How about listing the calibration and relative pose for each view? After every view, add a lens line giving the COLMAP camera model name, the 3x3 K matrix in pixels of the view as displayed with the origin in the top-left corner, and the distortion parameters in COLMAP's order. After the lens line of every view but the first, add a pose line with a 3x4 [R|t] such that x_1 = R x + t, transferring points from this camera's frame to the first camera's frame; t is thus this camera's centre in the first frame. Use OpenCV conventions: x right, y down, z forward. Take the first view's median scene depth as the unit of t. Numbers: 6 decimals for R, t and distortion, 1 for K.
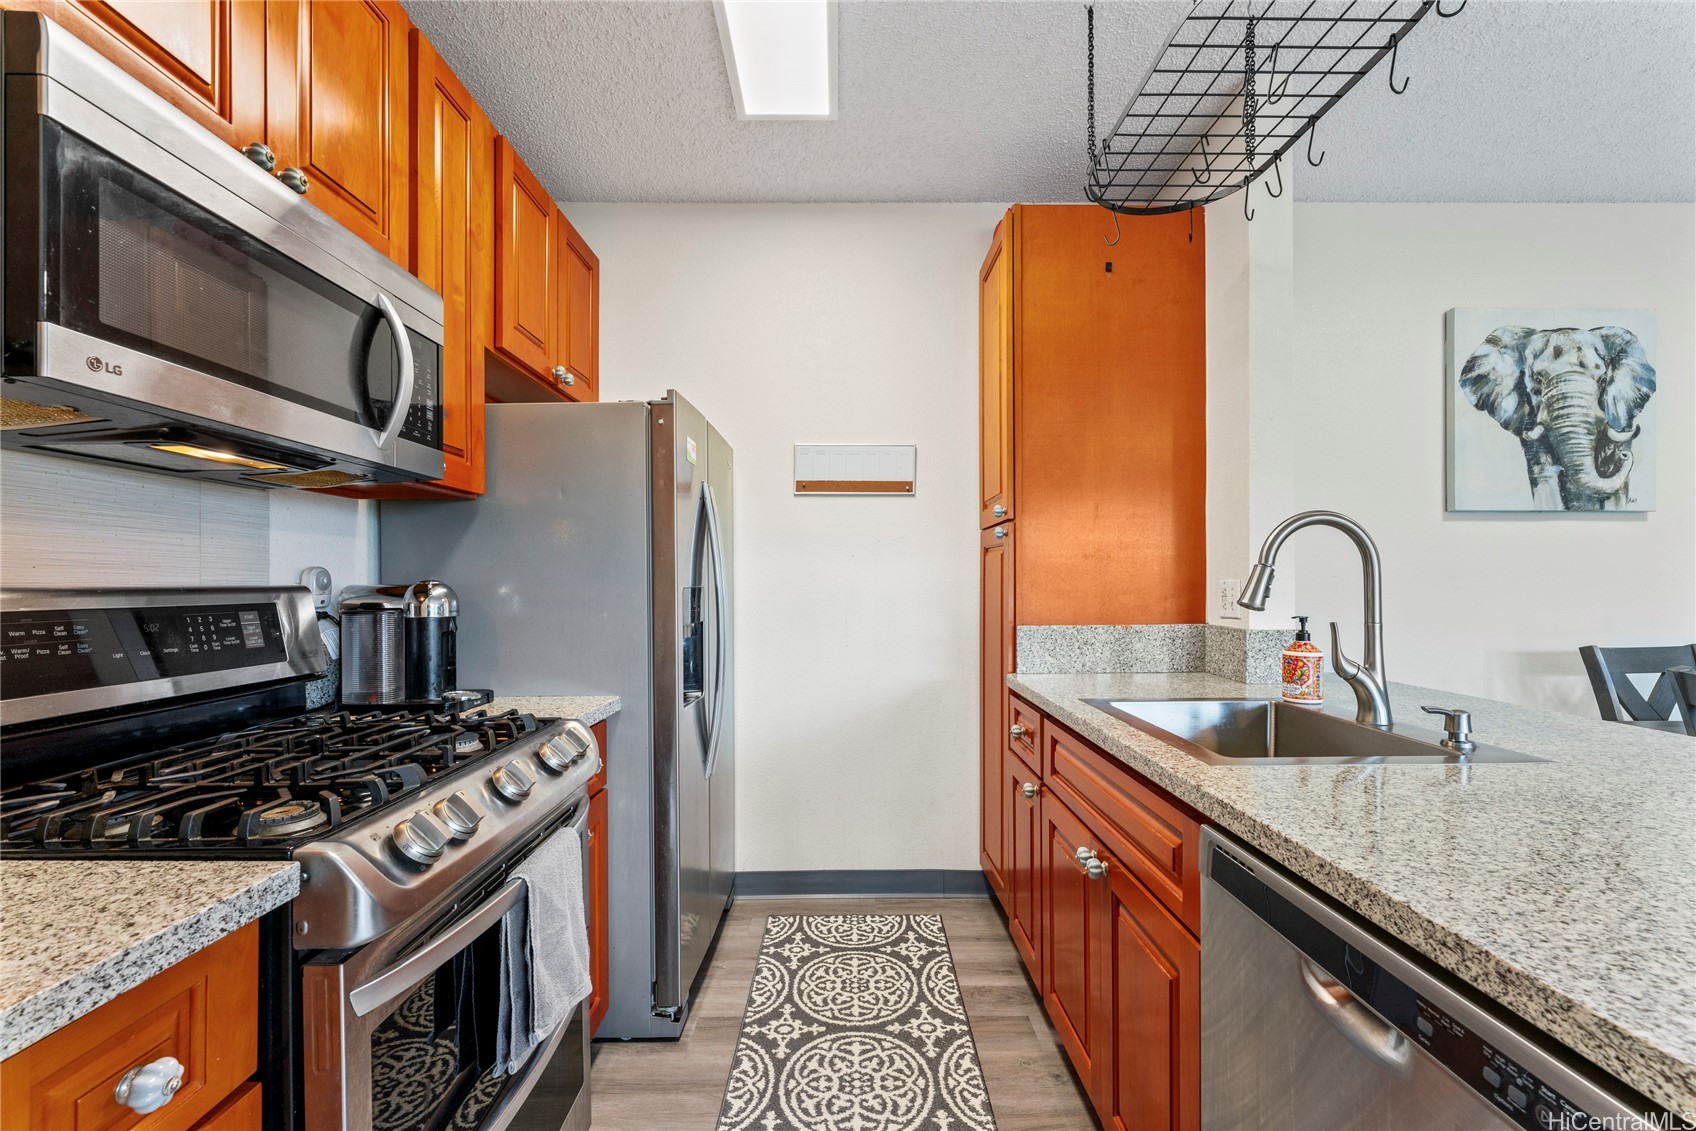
lens RADIAL K [[707.4, 0, 844.5], [0, 707.4, 579.7], [0, 0, 1]] dist [-0.002061, -0.001108]
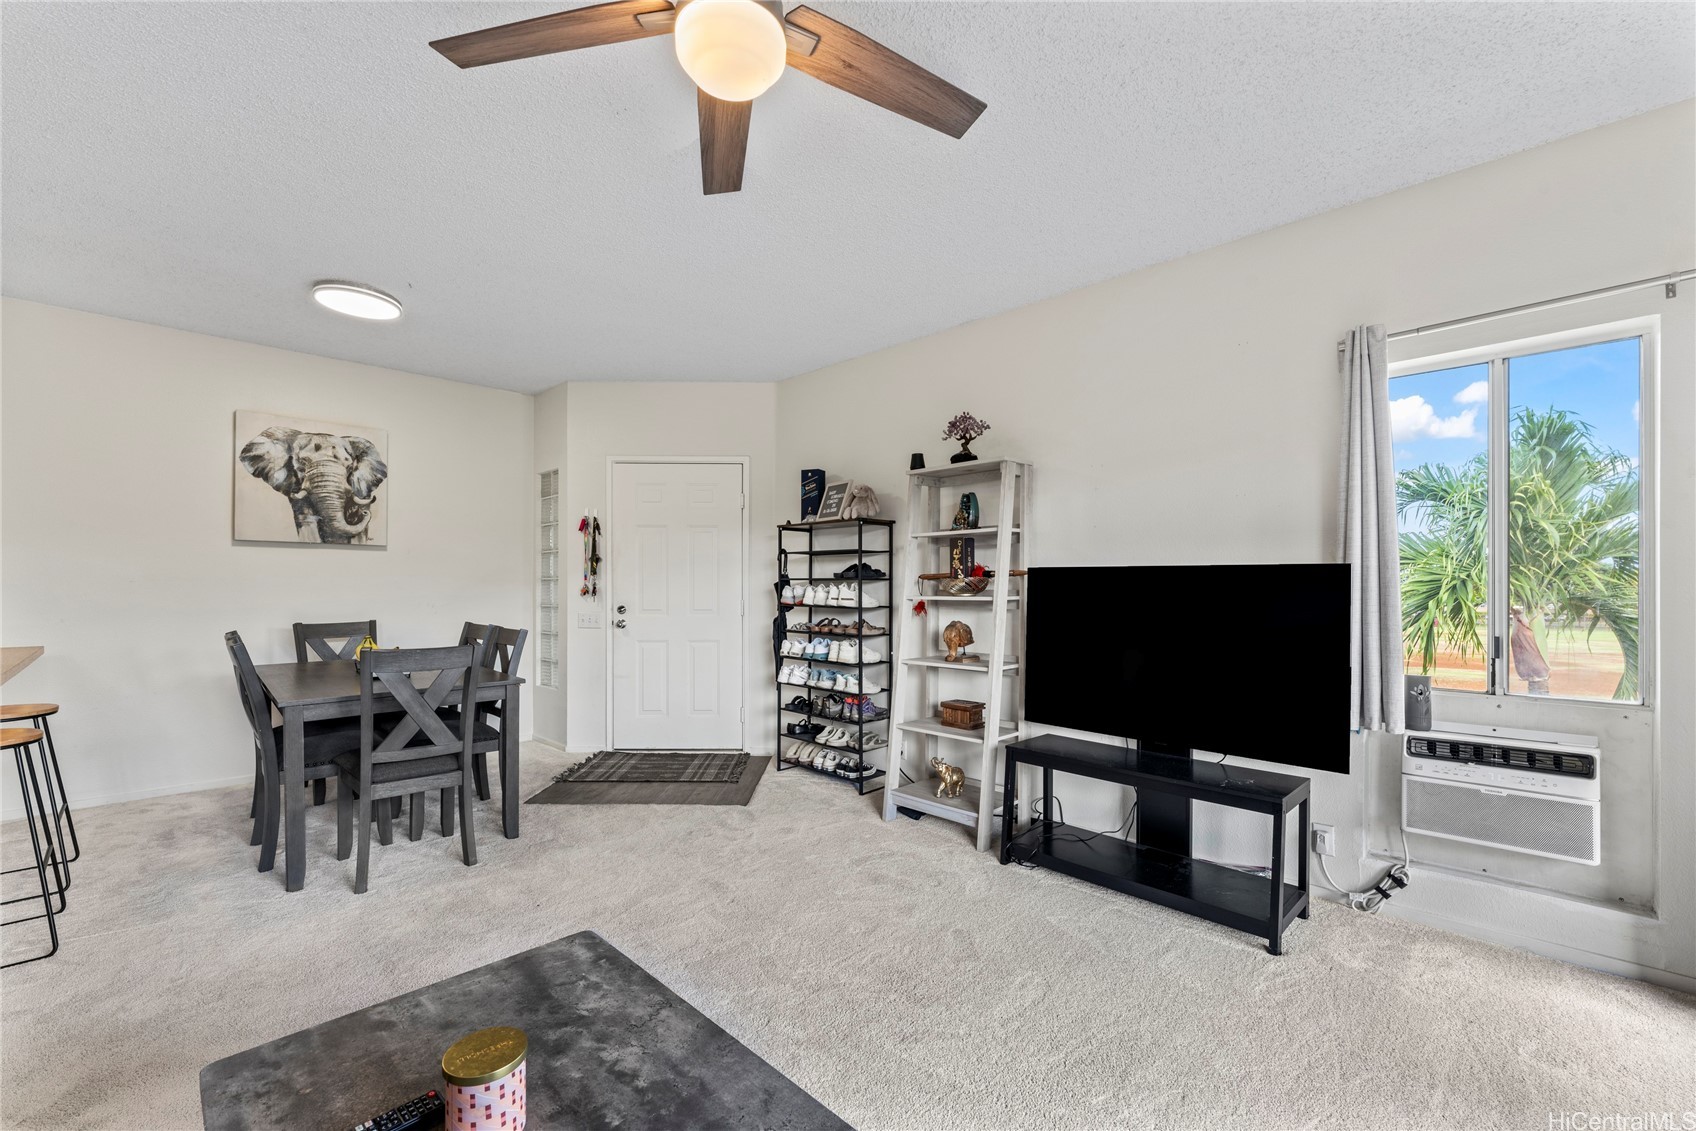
lens RADIAL K [[707.1, 0, 839.7], [0, 707.1, 588.6], [0, 0, 1]] dist [0.001640, -0.000154]
pose [[0.701408, 0.000486, 0.712760, 1.088536], [-0.005598, 0.999973, 0.004826, -0.007747], [-0.712738, -0.007375, 0.701391, -1.668988]]
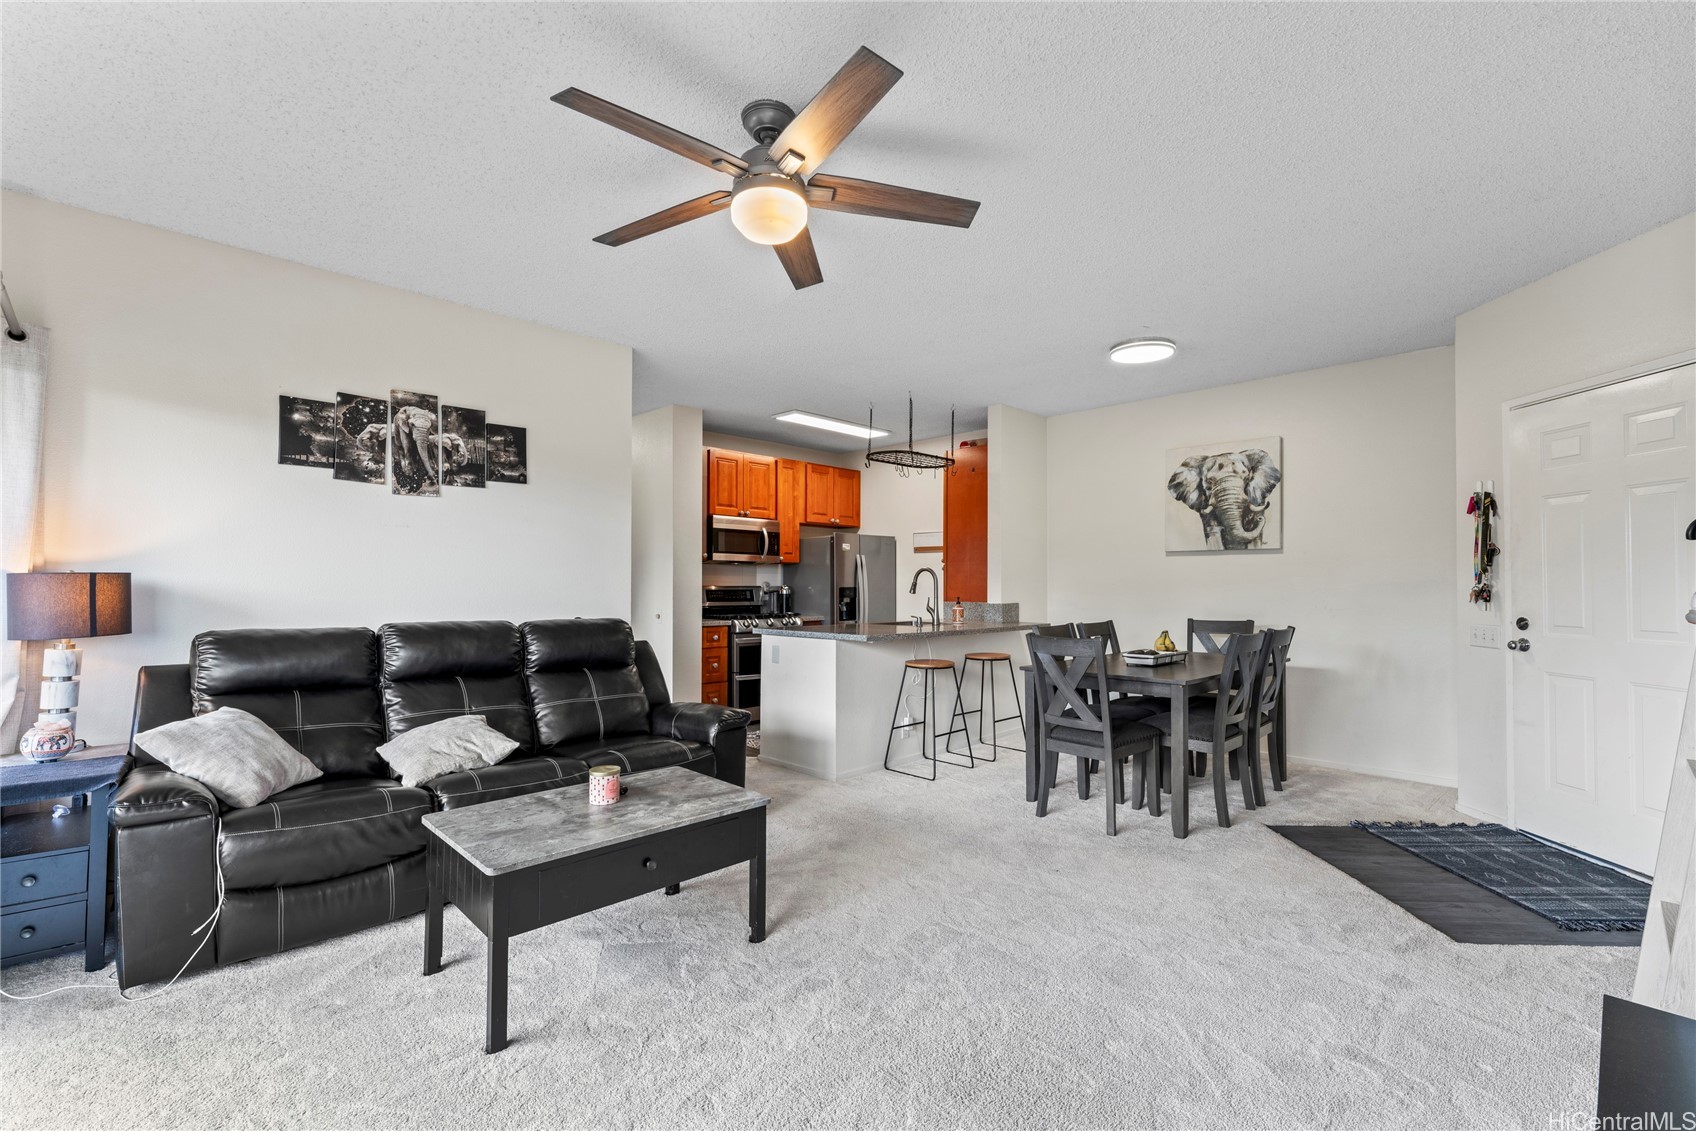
lens RADIAL K [[740.4, 0, 842.5], [0, 740.4, 571.0], [0, 0, 1]] dist [0.001831, 0.000182]
pose [[0.701955, -0.010390, -0.712146, 2.722900], [-0.002712, 0.999847, -0.017260, -0.006617], [0.712216, 0.014047, 0.701819, -1.784755]]
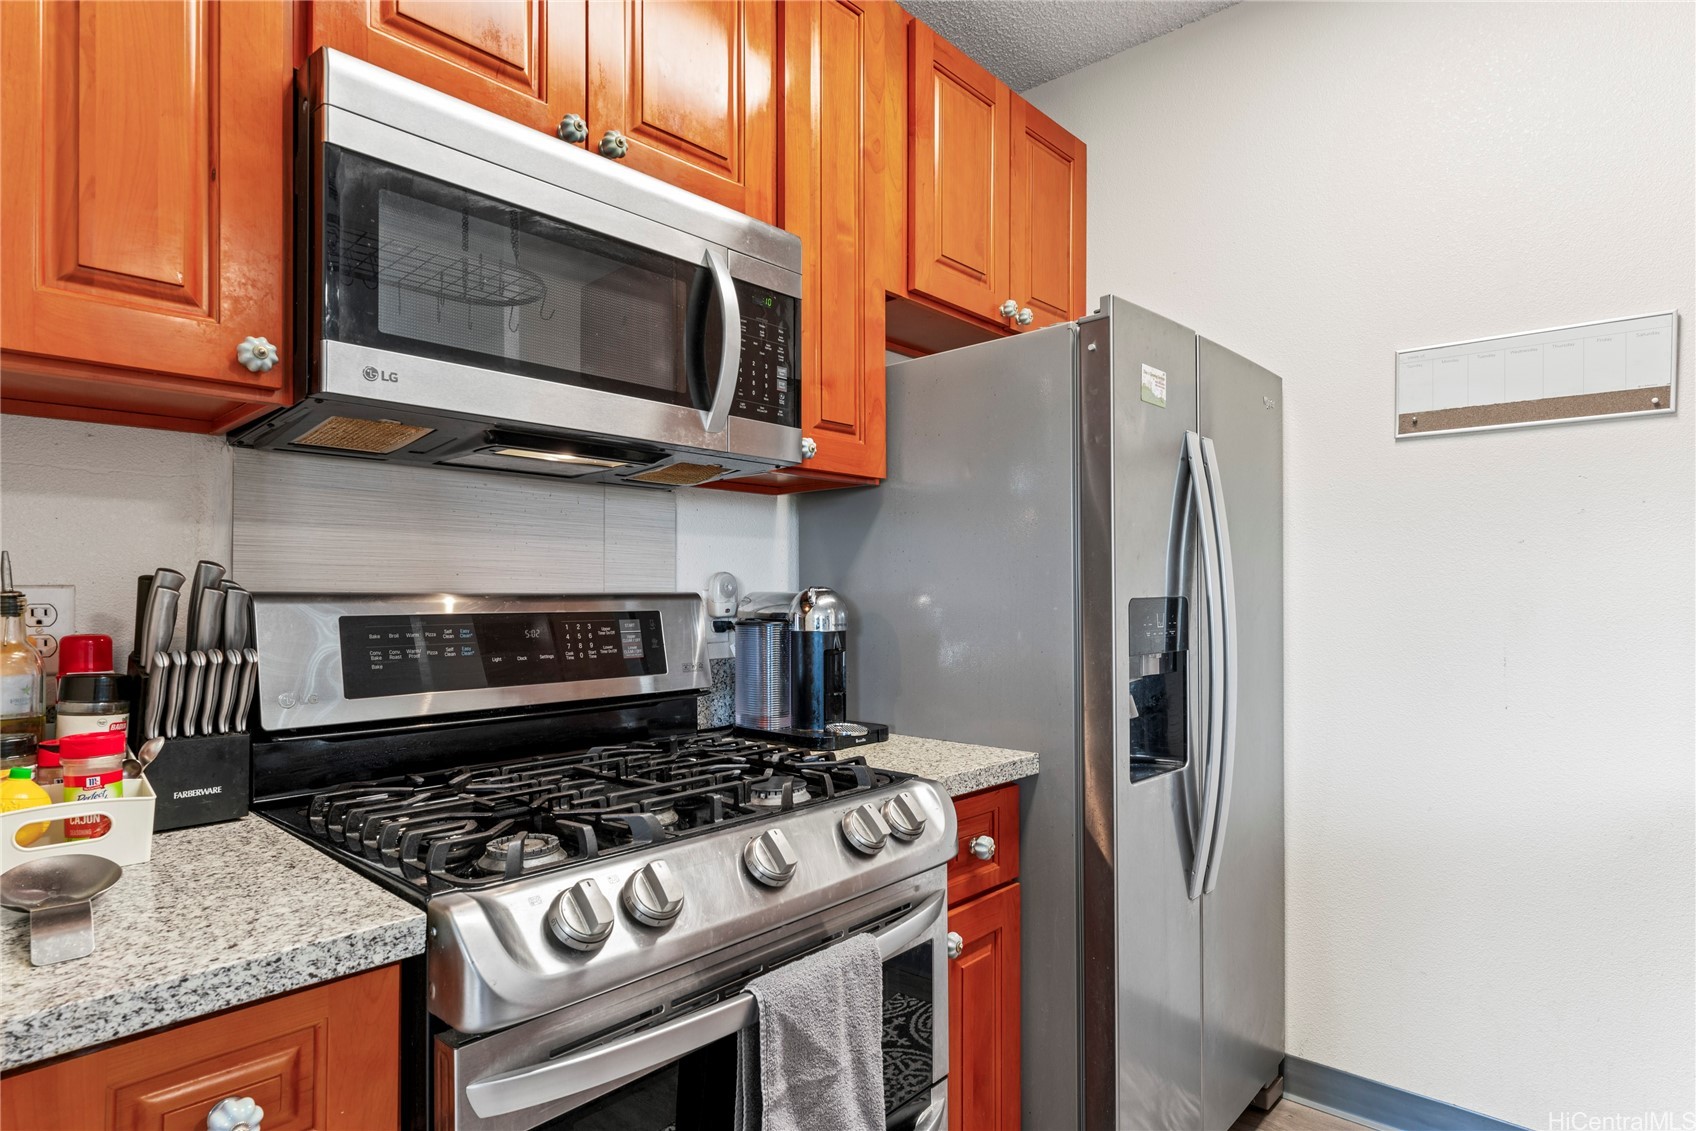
lens RADIAL K [[902.4, 0, 845.2], [0, 902.4, 589.7], [0, 0, 1]] dist [-0.000450, -0.001529]
pose [[0.736768, 0.002119, -0.676143, 0.156411], [0.000138, 0.999995, 0.003284, 0.000725], [0.676146, -0.002513, 0.736764, 0.243190]]
